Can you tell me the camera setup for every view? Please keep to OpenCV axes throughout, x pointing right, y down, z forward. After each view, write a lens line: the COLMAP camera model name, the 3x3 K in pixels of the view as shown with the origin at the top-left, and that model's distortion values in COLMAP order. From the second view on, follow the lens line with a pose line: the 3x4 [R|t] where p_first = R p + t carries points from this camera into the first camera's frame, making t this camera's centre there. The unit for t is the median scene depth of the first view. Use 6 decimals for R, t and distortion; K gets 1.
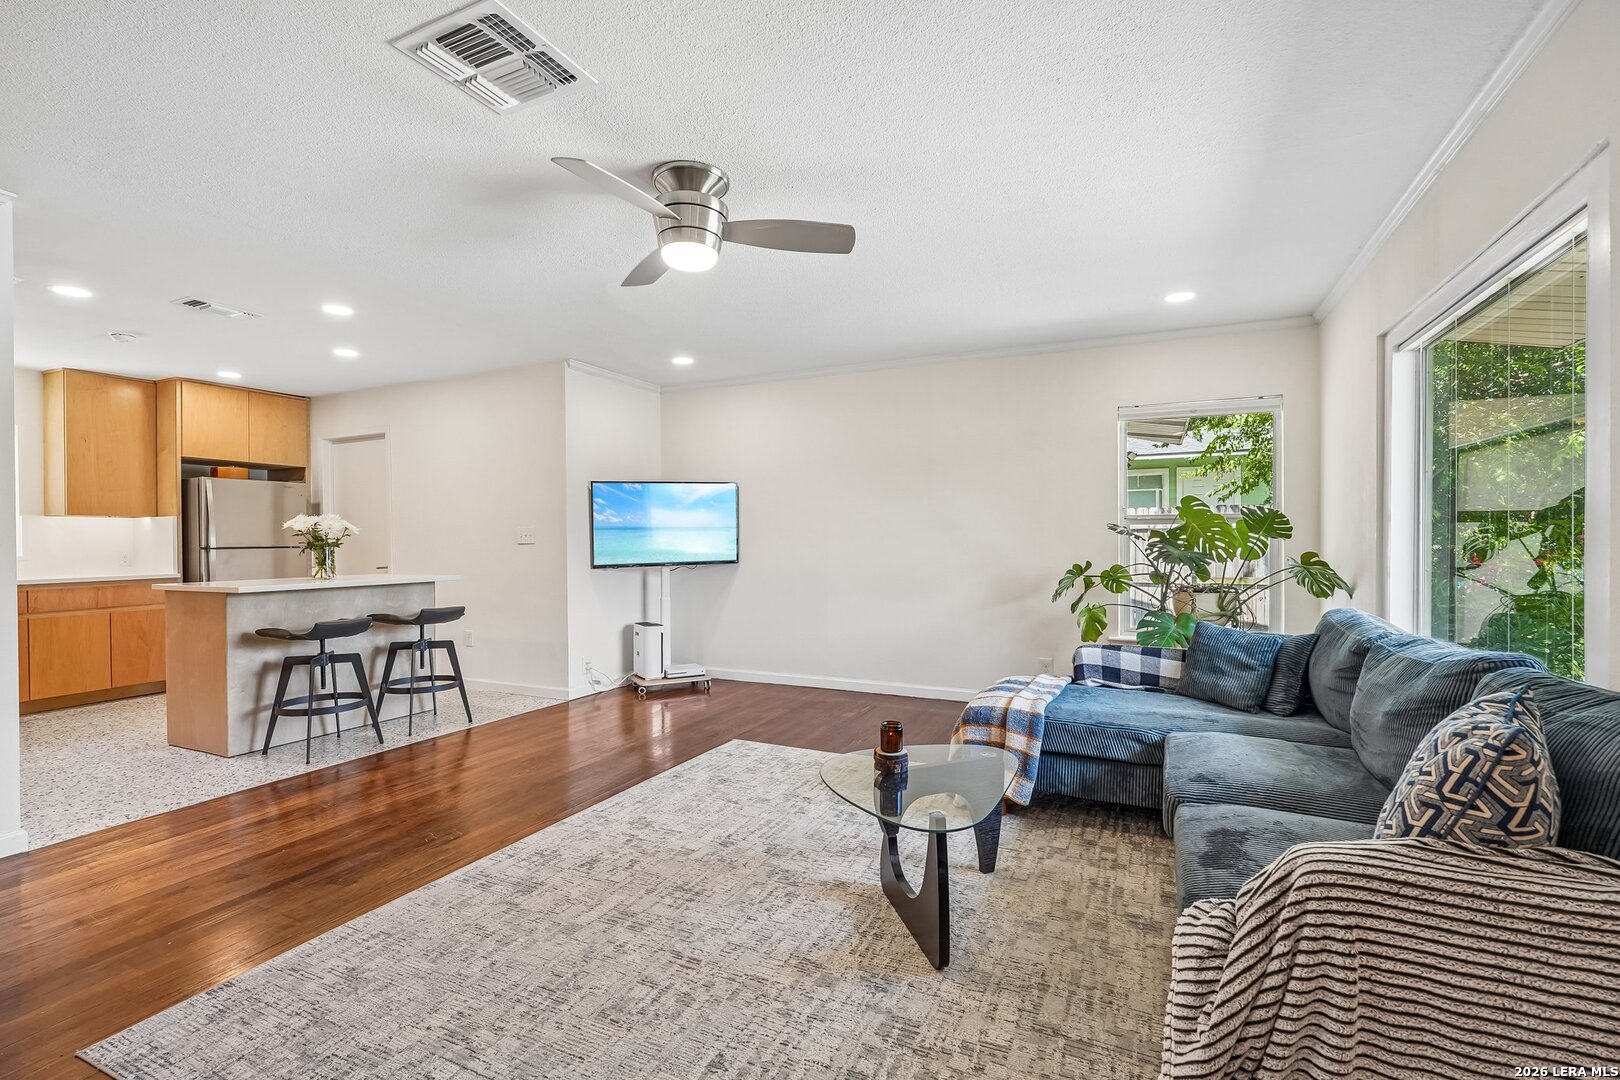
lens RADIAL K [[717.8, 0, 793.3], [0, 717.8, 541.9], [0, 0, 1]] dist [0.000241, 0.000407]
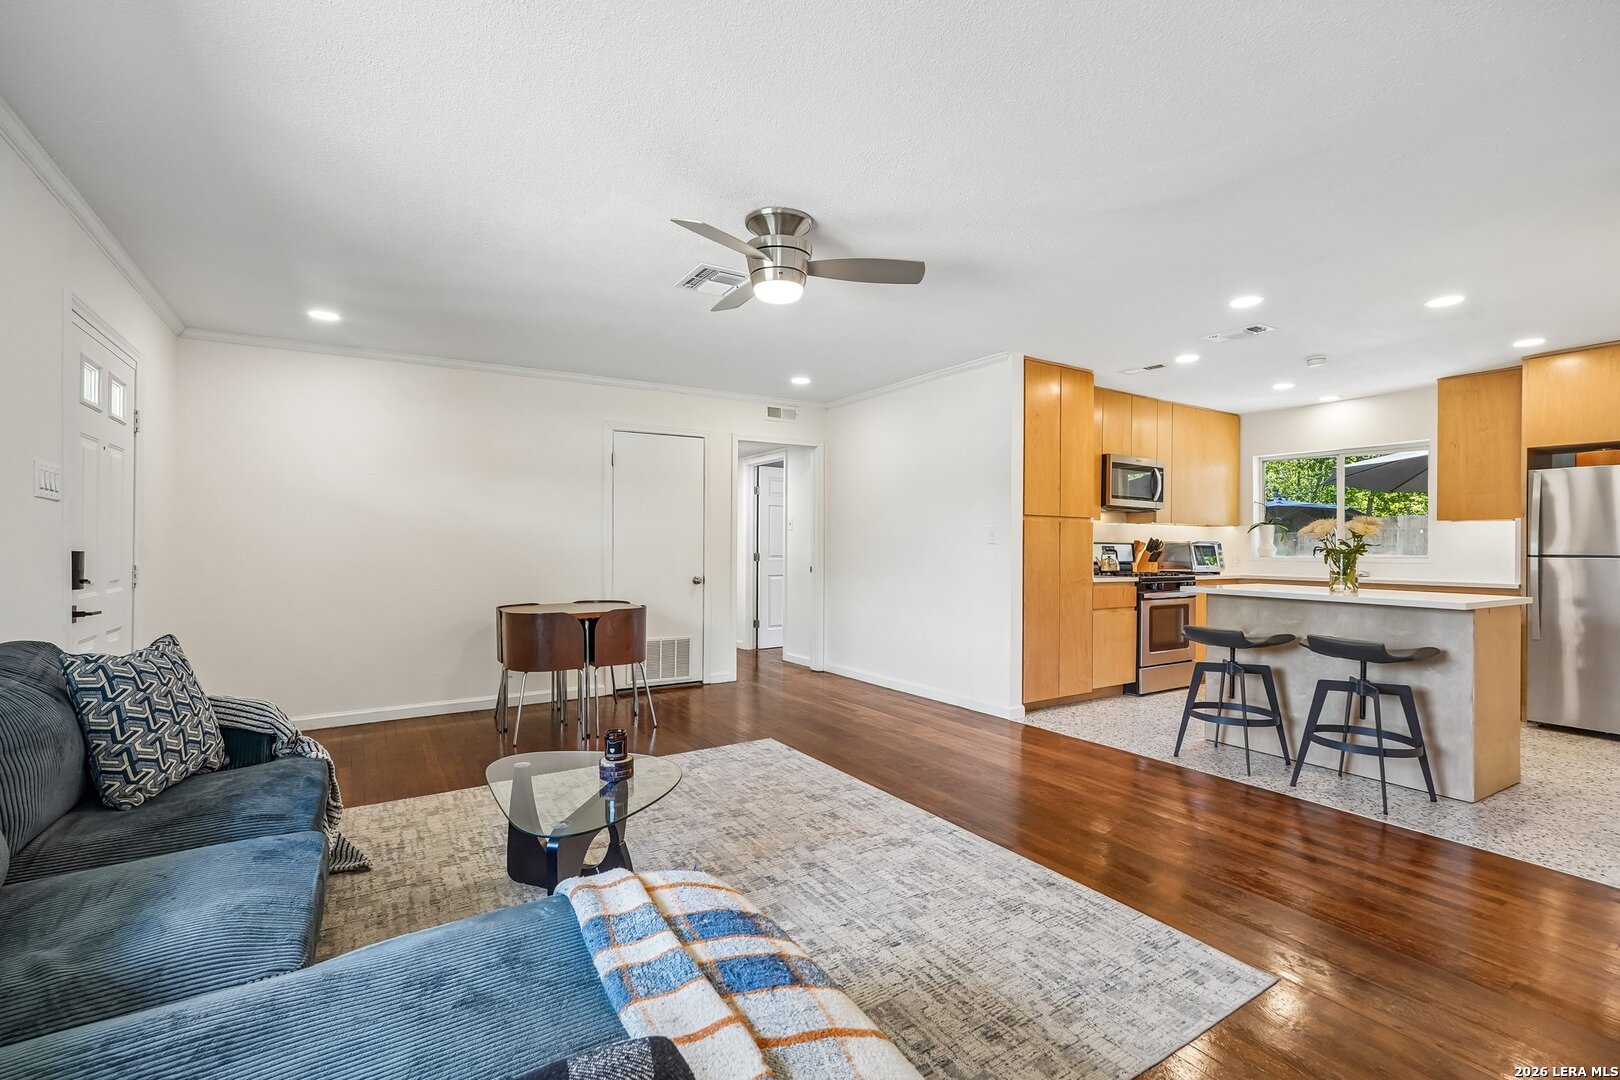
lens RADIAL K [[771.0, 0, 805.2], [0, 771.0, 542.0], [0, 0, 1]] dist [-0.014811, 0.016333]
pose [[-0.536365, 0.003055, -0.843980, 0.440729], [-0.005878, 0.999956, 0.007355, -0.010166], [0.843965, 0.008906, -0.536324, 0.878322]]
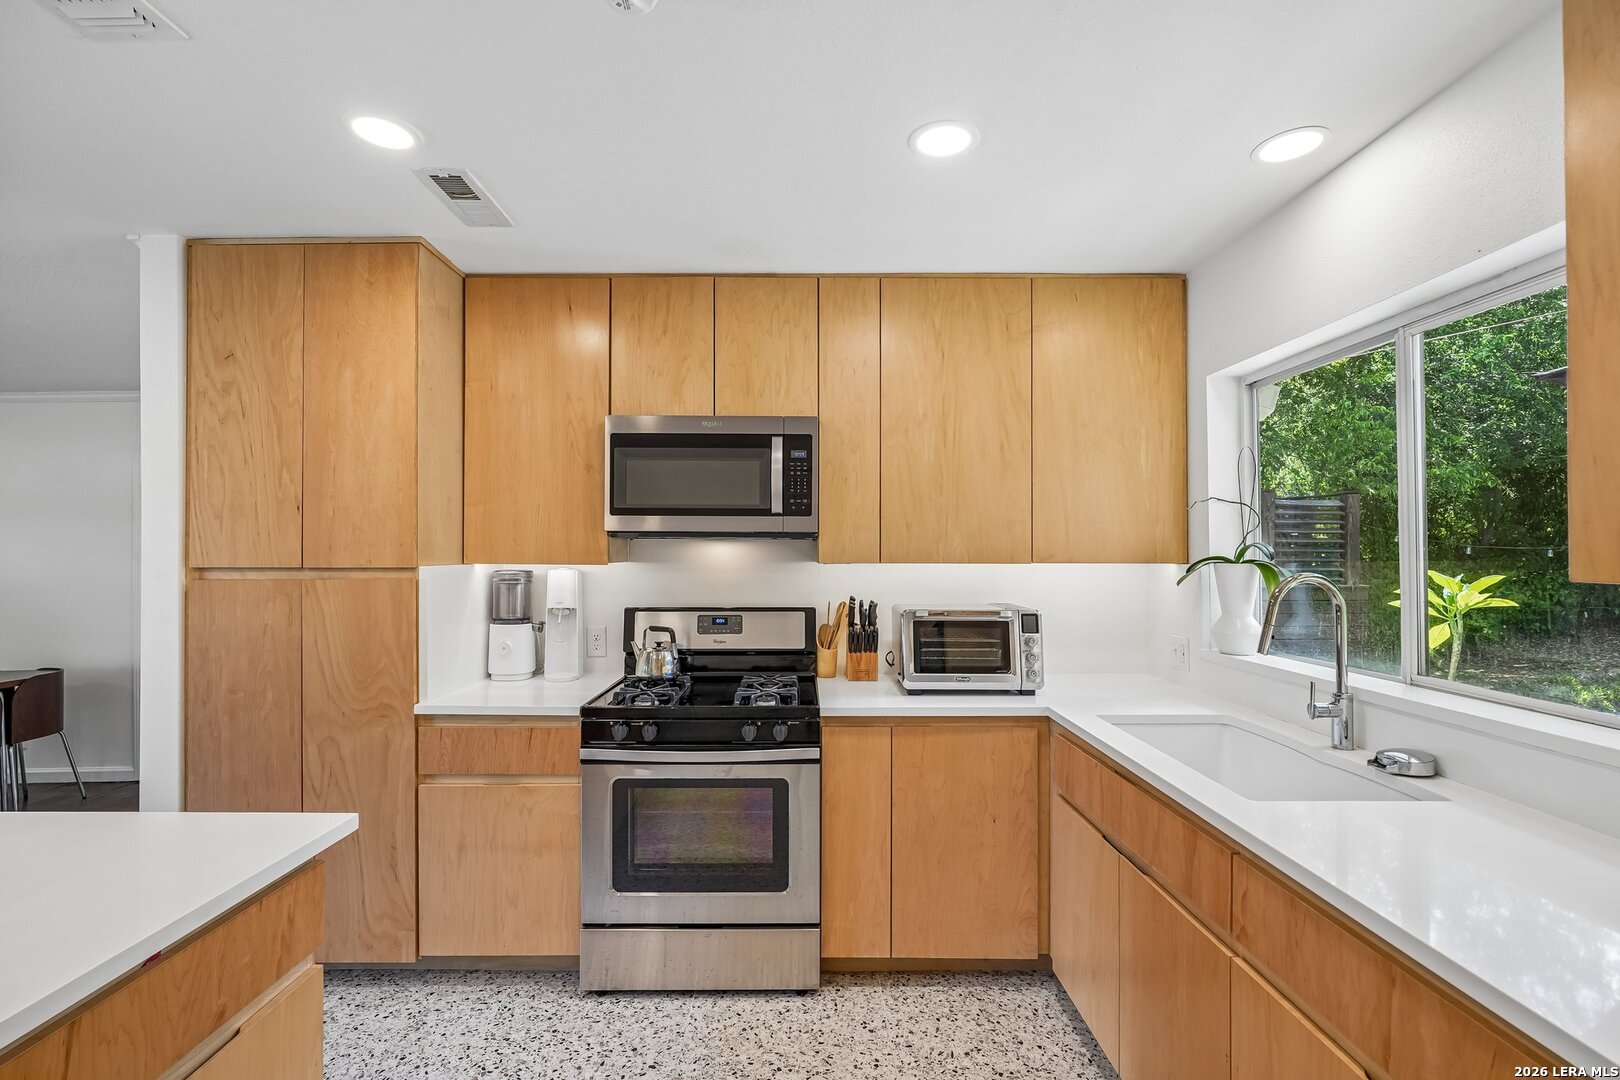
lens RADIAL K [[738.7, 0, 820.0], [0, 738.7, 543.0], [0, 0, 1]] dist [-0.018446, 0.009108]
pose [[-0.903704, 0.011368, -0.428006, -0.791343], [0.011303, 0.999932, 0.002693, -0.056317], [0.428008, -0.002404, -0.903772, 1.175804]]
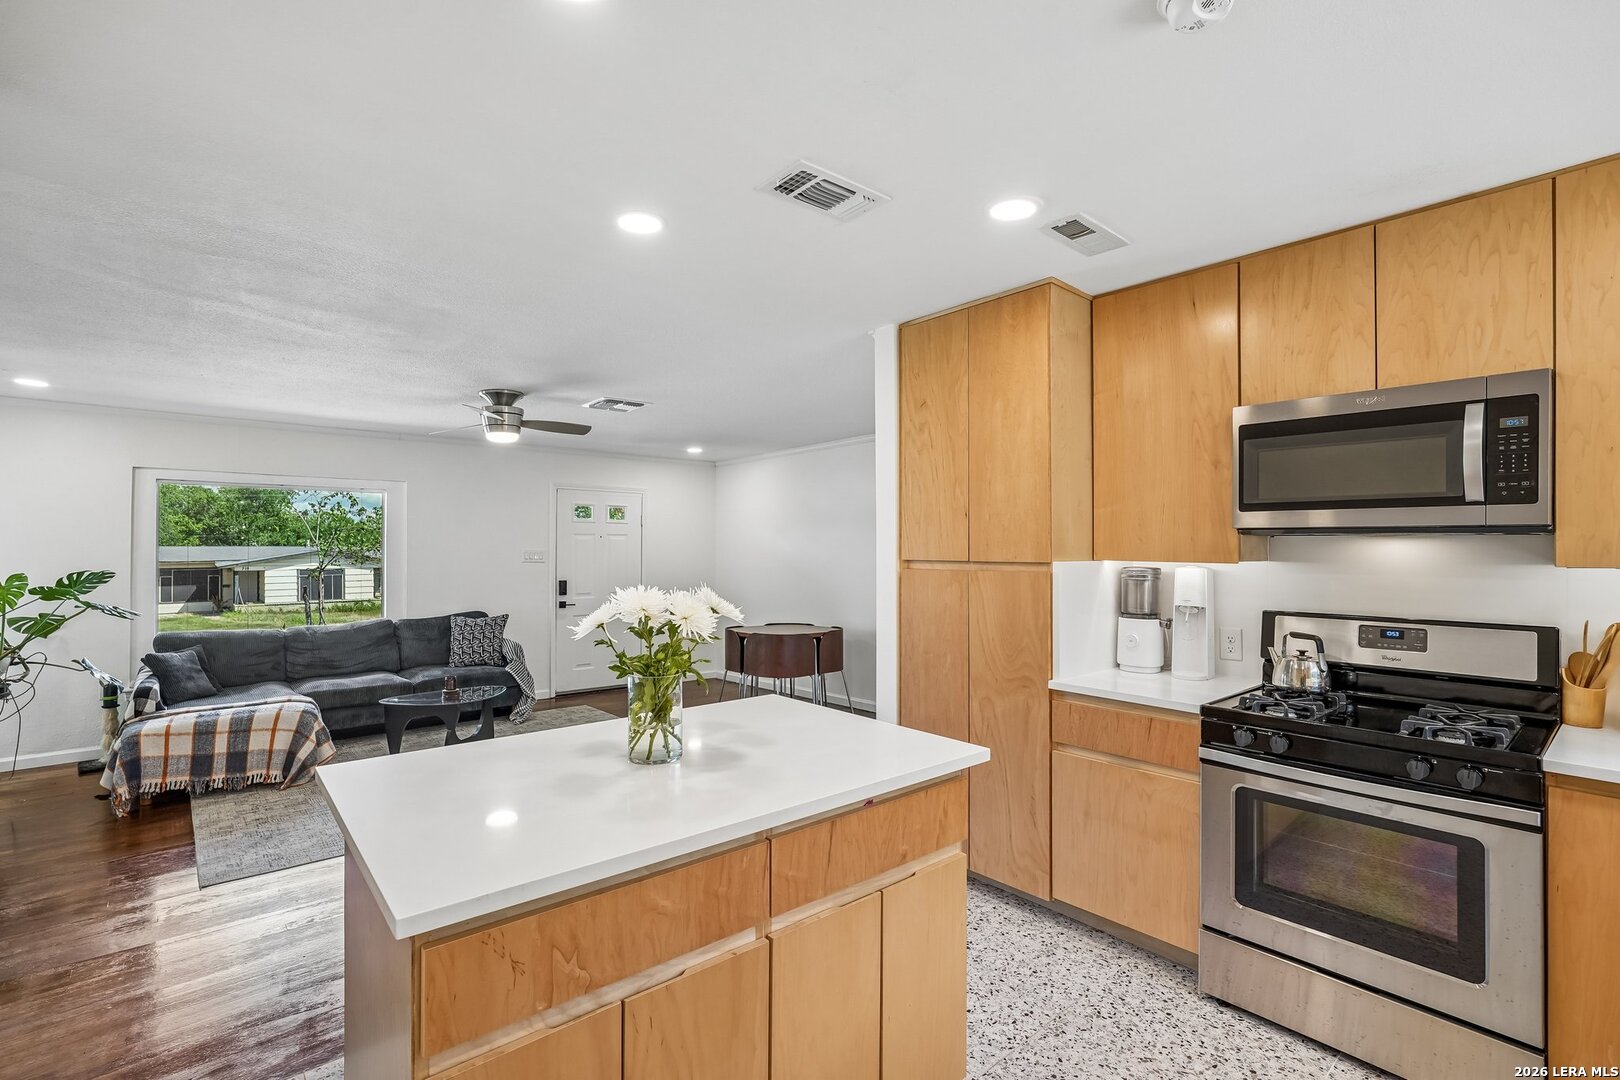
lens RADIAL K [[730.3, 0, 763.2], [0, 730.3, 540.2], [0, 0, 1]] dist [-0.013548, 0.011851]
pose [[-0.890723, 0.017524, 0.454208, -0.817510], [0.014104, 0.999841, -0.010917, -0.056072], [-0.454327, -0.003318, -0.890829, 1.224104]]
